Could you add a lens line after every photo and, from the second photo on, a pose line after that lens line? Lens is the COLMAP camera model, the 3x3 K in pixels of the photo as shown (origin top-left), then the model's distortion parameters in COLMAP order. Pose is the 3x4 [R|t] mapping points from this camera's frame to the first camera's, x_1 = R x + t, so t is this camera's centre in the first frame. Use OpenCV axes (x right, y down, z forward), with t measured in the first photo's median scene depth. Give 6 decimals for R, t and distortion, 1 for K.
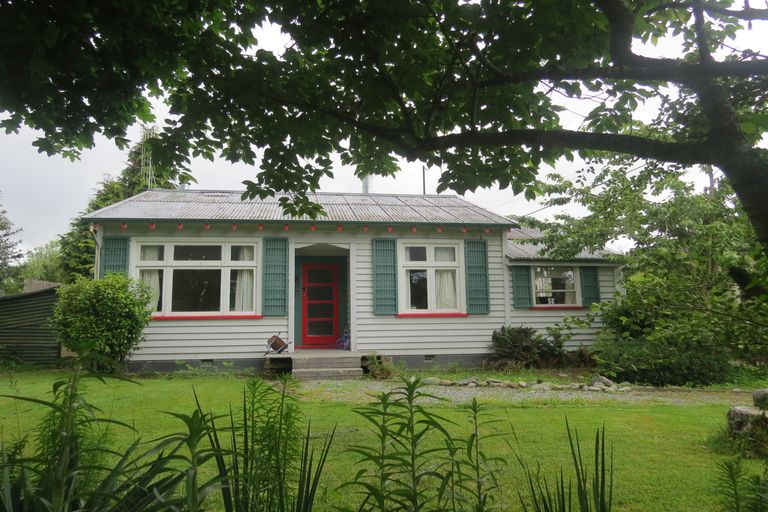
lens RADIAL K [[573.7, 0, 383.8], [0, 573.7, 253.7], [0, 0, 1]] dist [-0.000940, -0.000299]
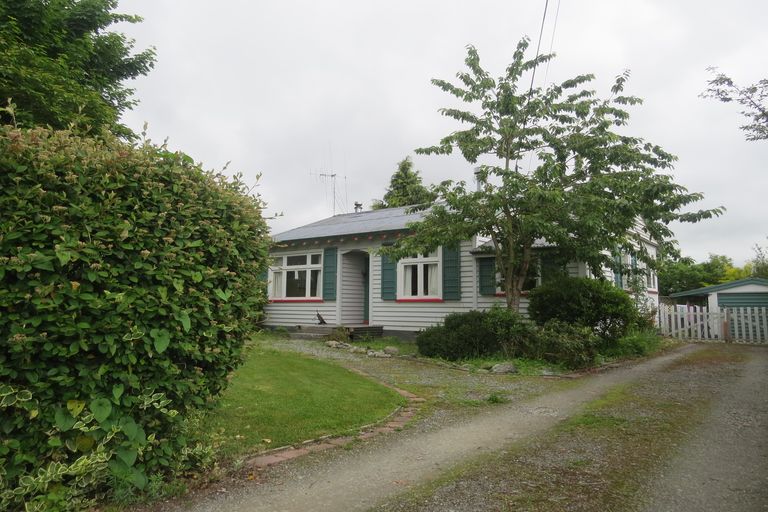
lens RADIAL K [[556.0, 0, 383.8], [0, 556.0, 256.2], [0, 0, 1]] dist [-0.001321, -0.000040]
pose [[0.685772, -0.049777, -0.726112, 0.928017], [0.072669, 0.997356, 0.000261, 0.003538], [0.724180, -0.052945, 0.687576, 0.103457]]
